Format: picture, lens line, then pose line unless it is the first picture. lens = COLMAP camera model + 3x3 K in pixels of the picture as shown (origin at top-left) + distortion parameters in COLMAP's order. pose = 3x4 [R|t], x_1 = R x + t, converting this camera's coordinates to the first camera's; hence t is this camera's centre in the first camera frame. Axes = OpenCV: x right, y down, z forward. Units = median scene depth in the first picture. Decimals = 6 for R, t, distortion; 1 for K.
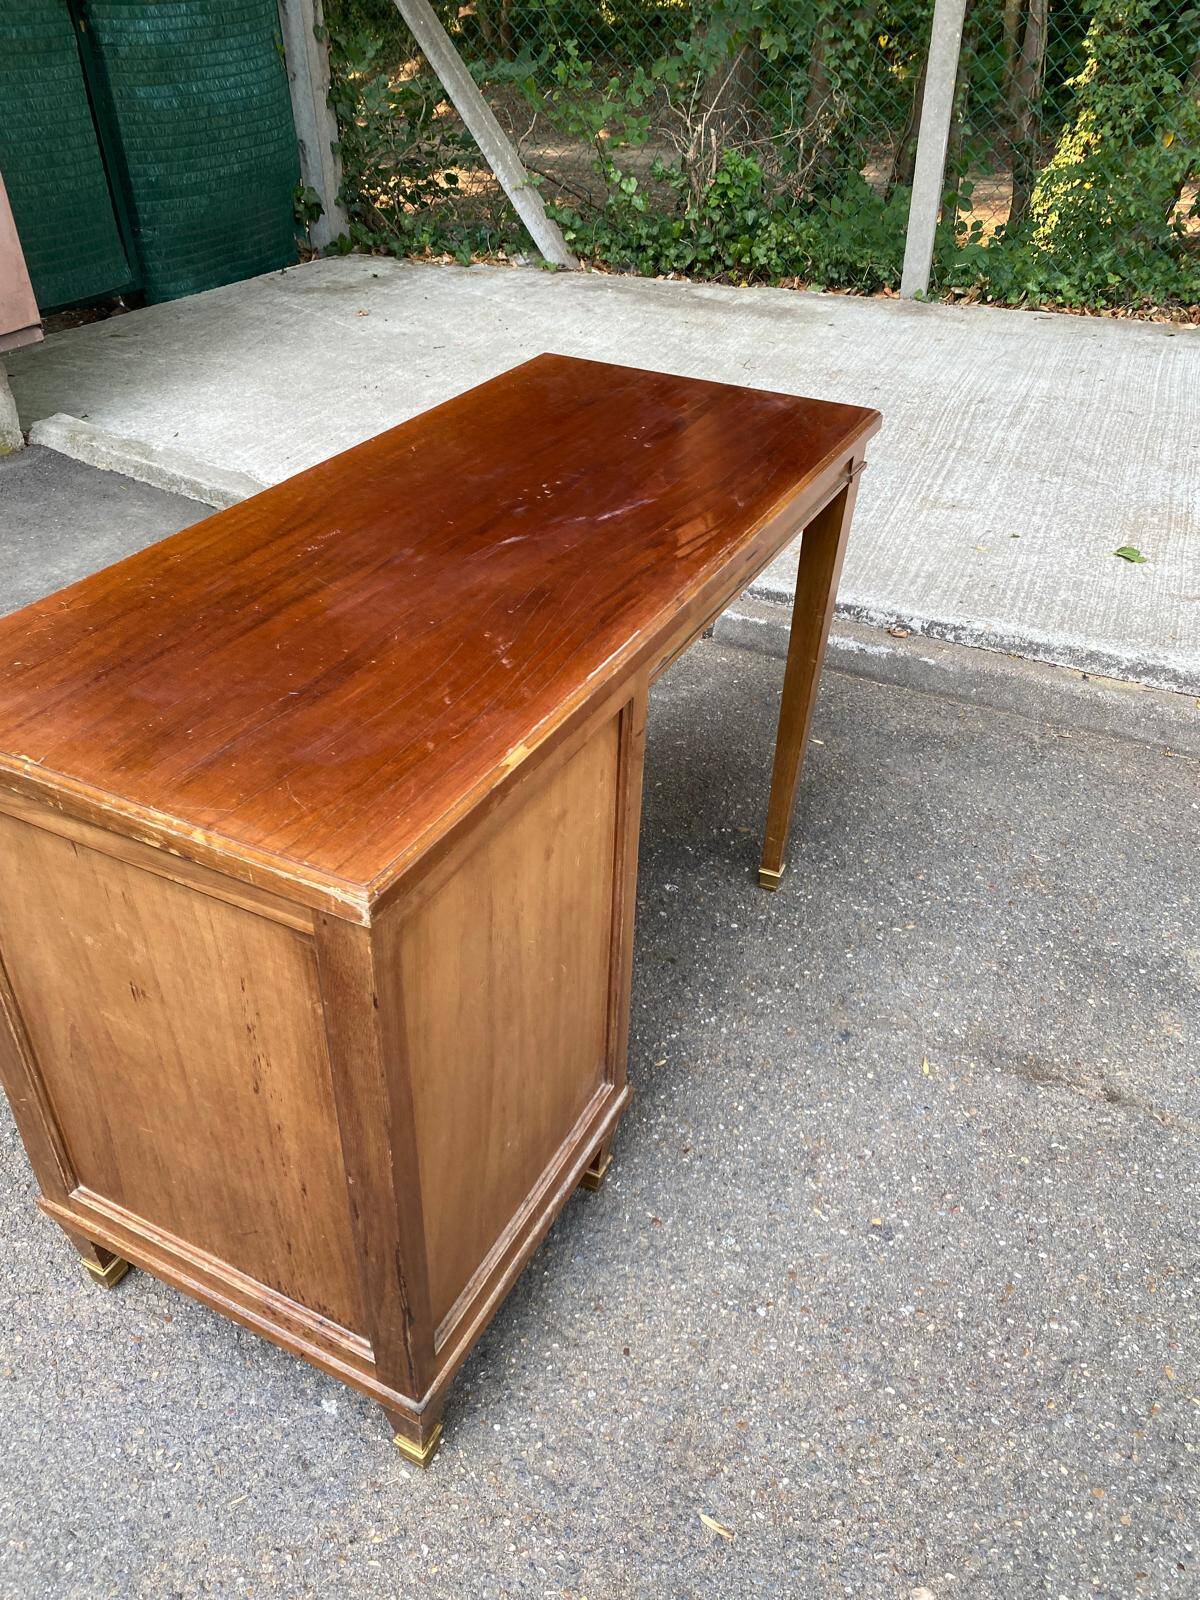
lens RADIAL K [[1226.8, 0, 594.9], [0, 1226.8, 796.3], [0, 0, 1]] dist [0.004151, -0.004574]
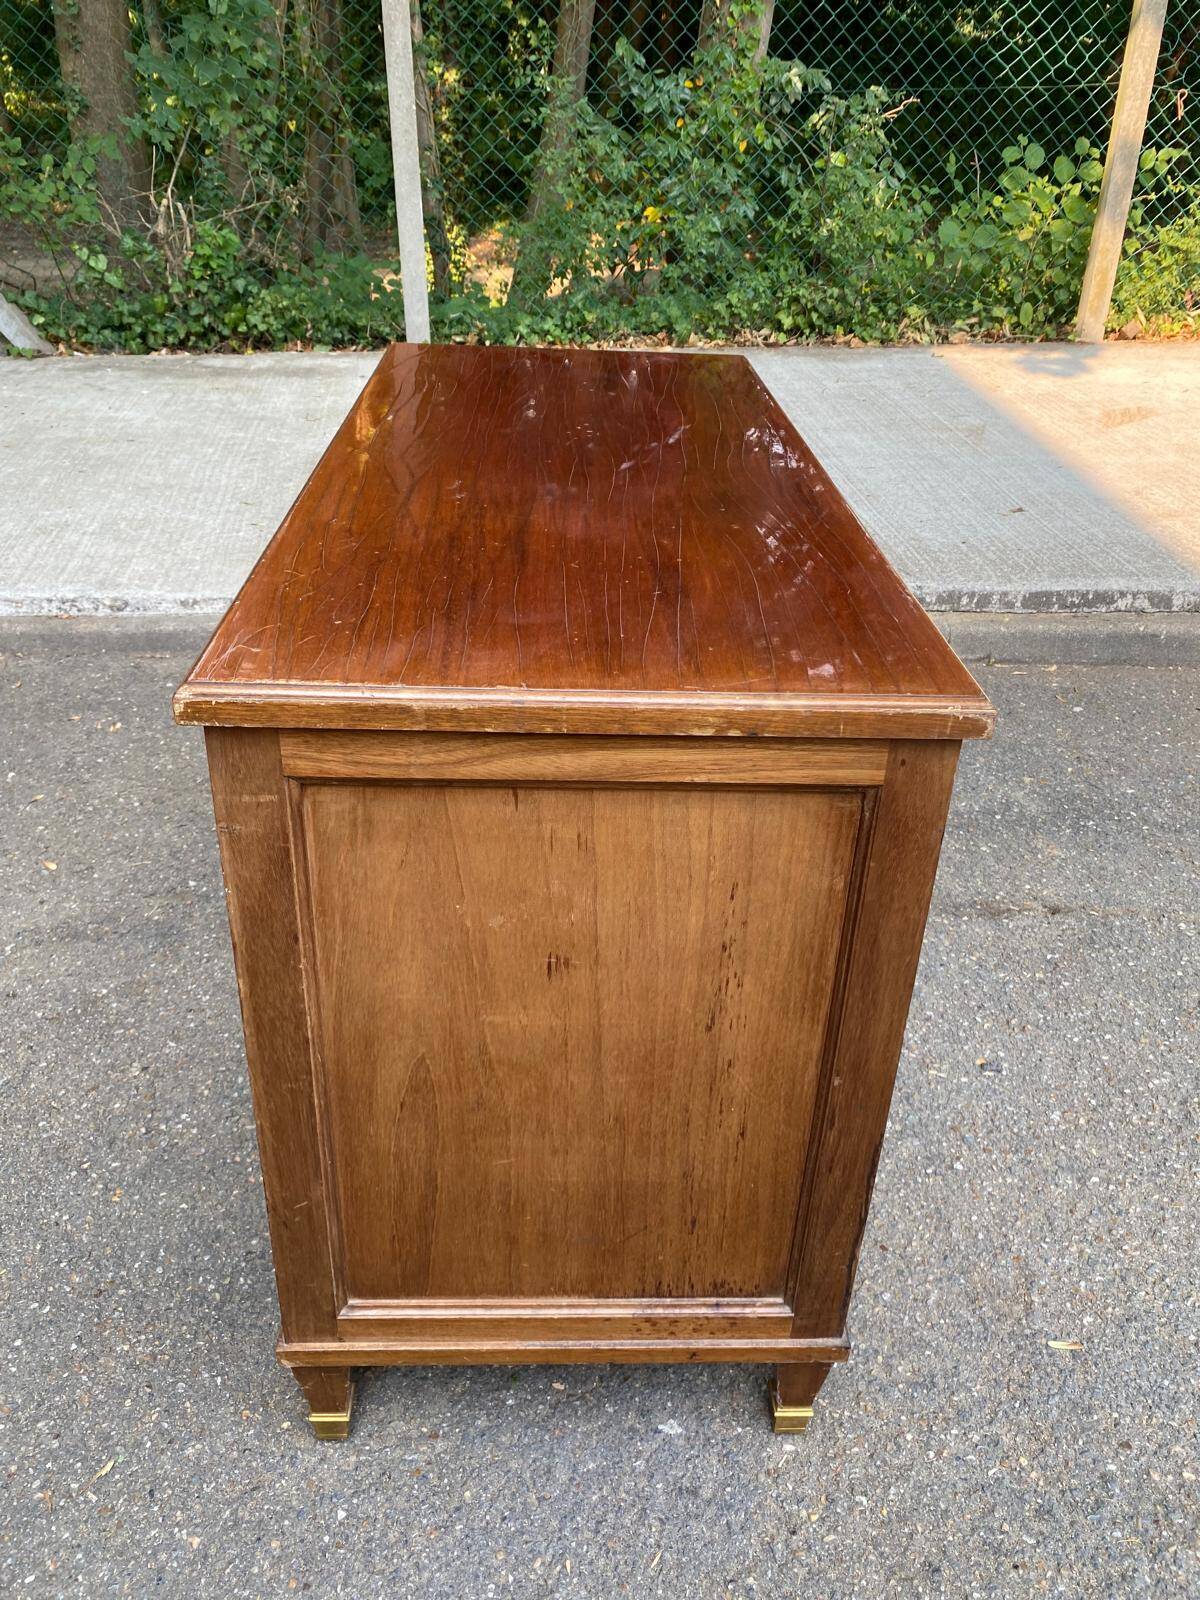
lens RADIAL K [[1226.8, 0, 603.2], [0, 1226.8, 775.7], [0, 0, 1]] dist [0.004151, -0.004574]
pose [[0.870078, -0.231323, 0.435263, -0.440956], [0.268034, 0.963112, -0.023942, 0.038309], [-0.413669, 0.137497, 0.899985, 0.121955]]
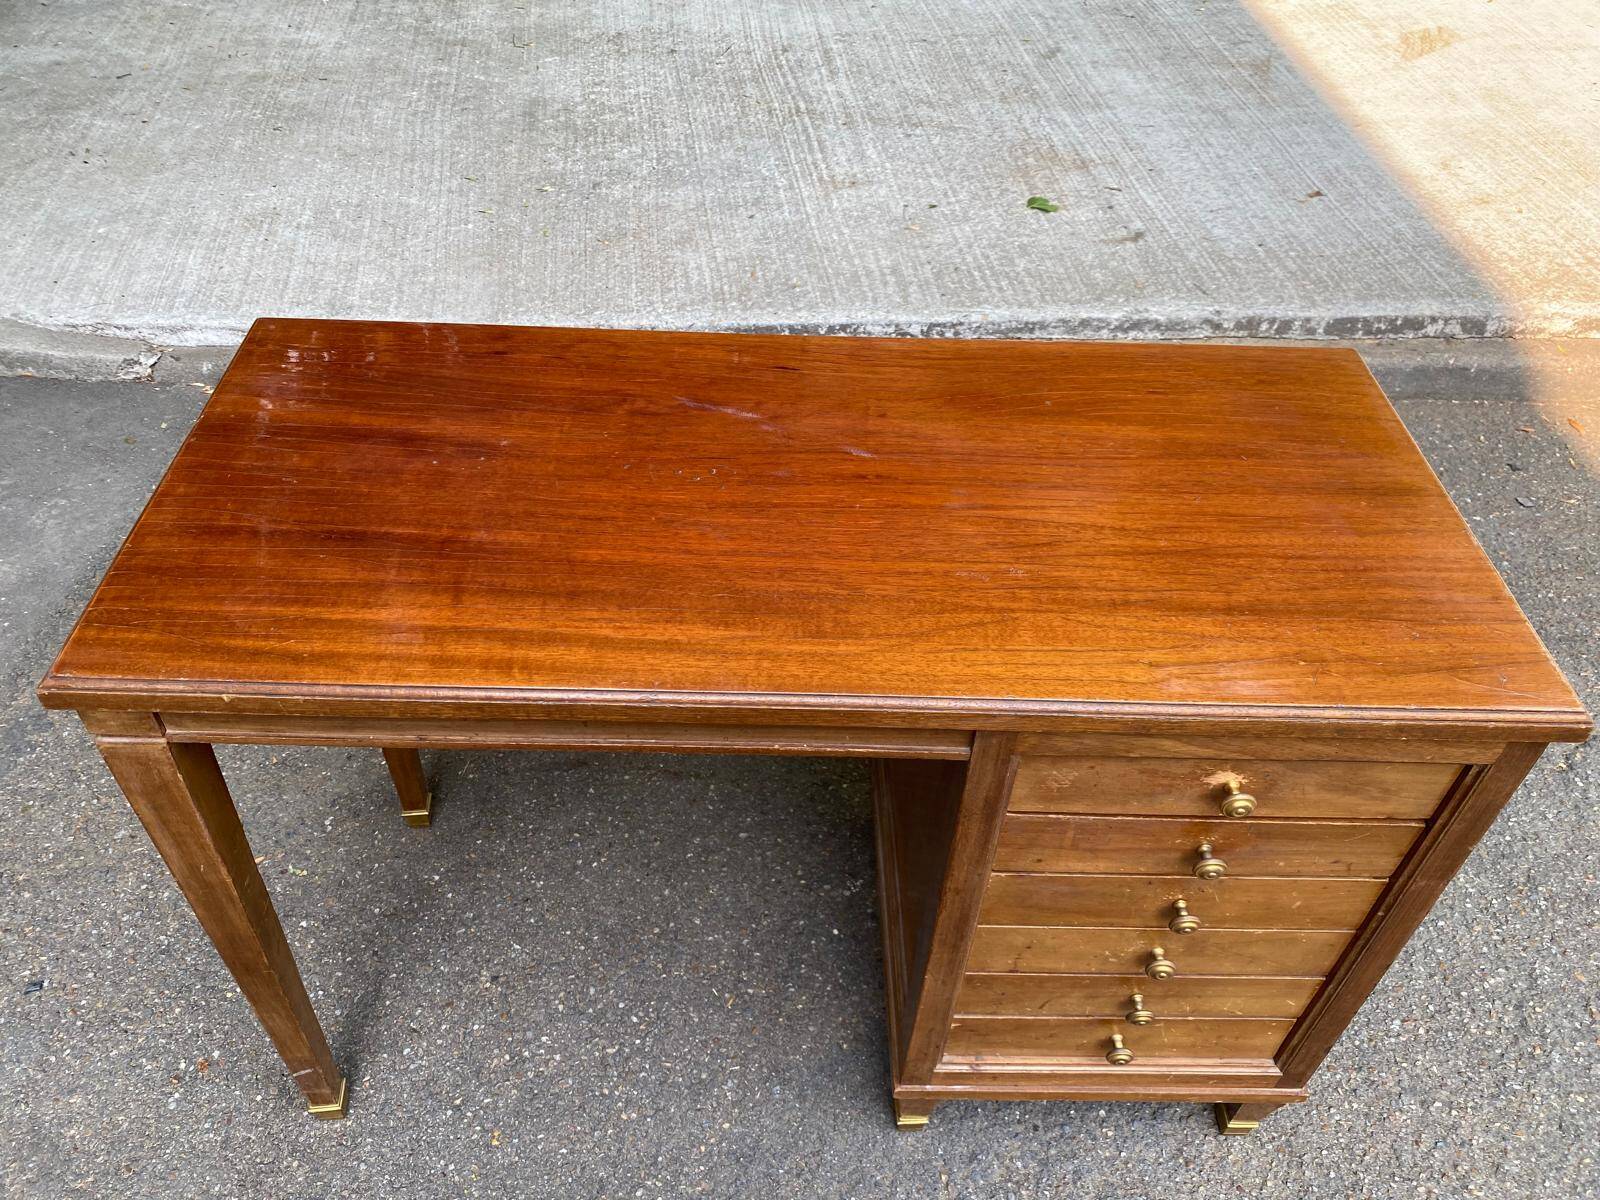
lens RADIAL K [[1226.8, 0, 778.4], [0, 1226.8, 586.4], [0, 0, 1]] dist [0.004151, -0.004574]
pose [[0.866762, -0.327006, 0.376552, -0.457647], [0.266192, 0.941831, 0.205175, -0.294764], [-0.421742, -0.077603, 0.903389, 0.226094]]
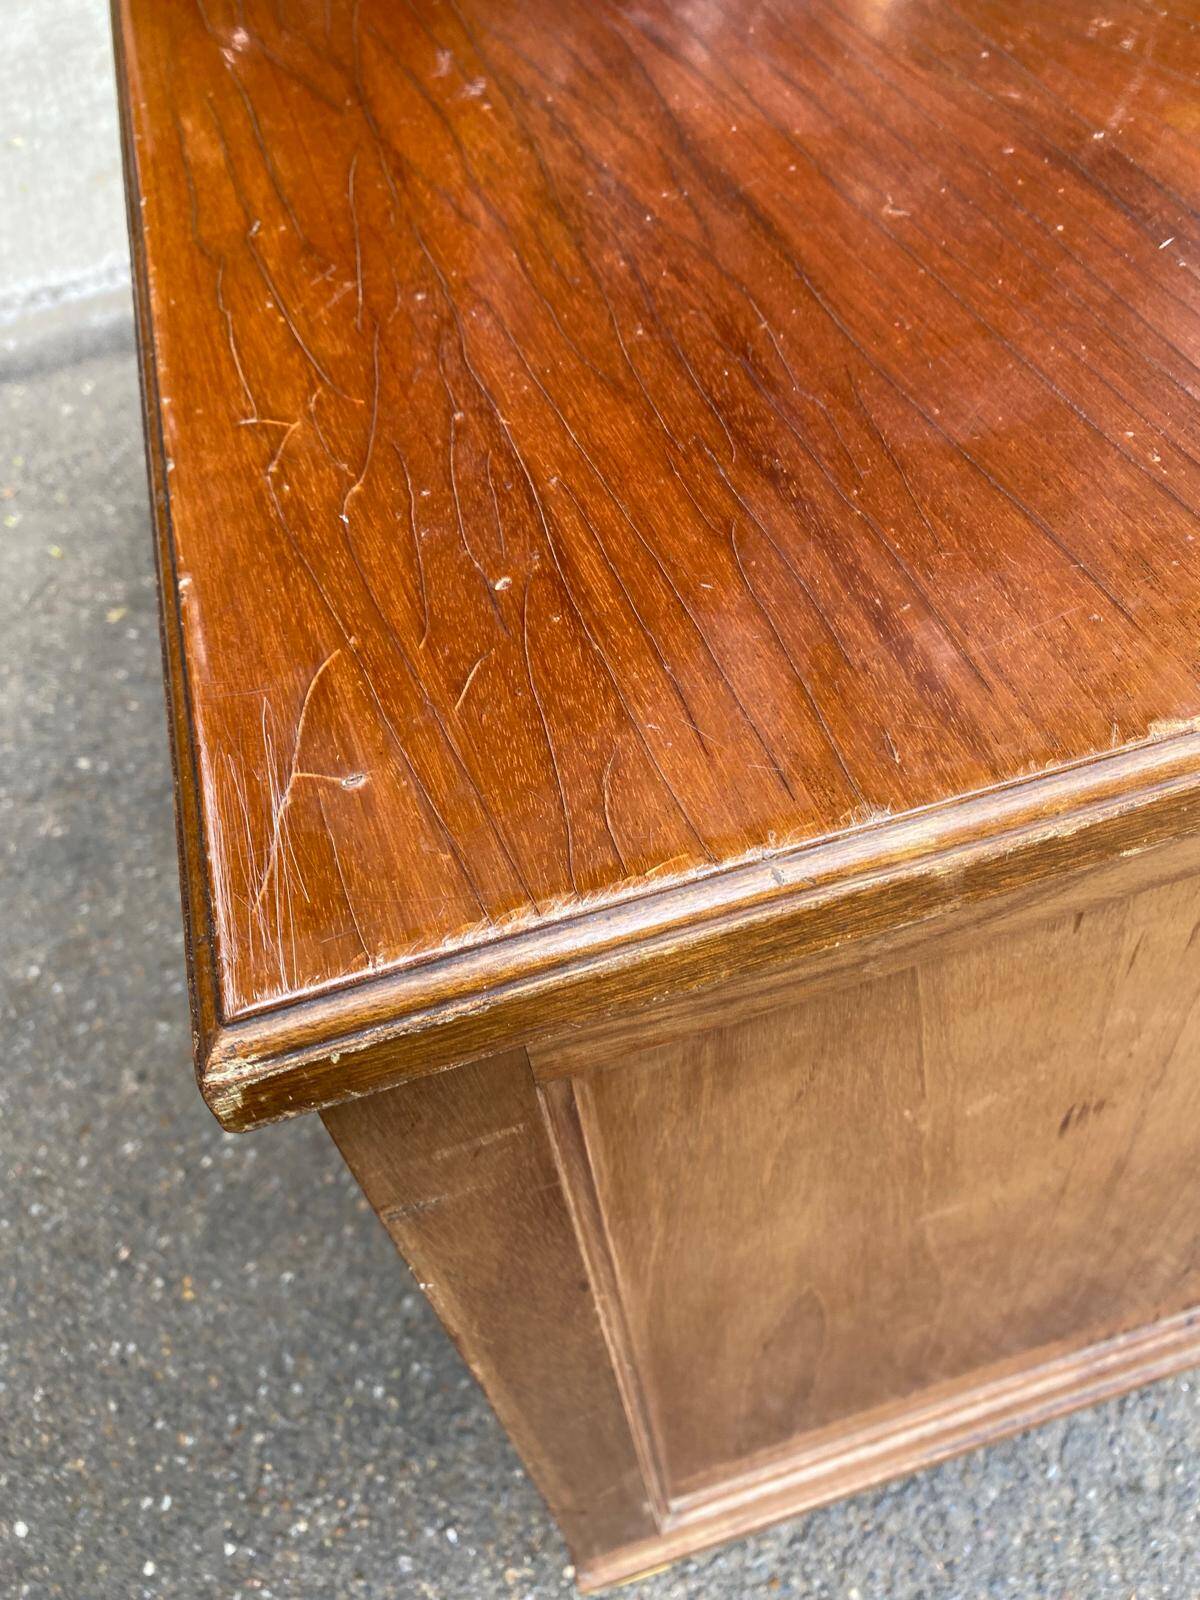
lens RADIAL K [[1226.8, 0, 595.6], [0, 1226.8, 757.7], [0, 0, 1]] dist [0.004151, -0.004574]
pose [[0.711749, -0.580766, 0.395125, -0.374425], [0.488569, 0.813458, 0.315572, -0.098018], [-0.504691, -0.031562, 0.862723, 0.464828]]
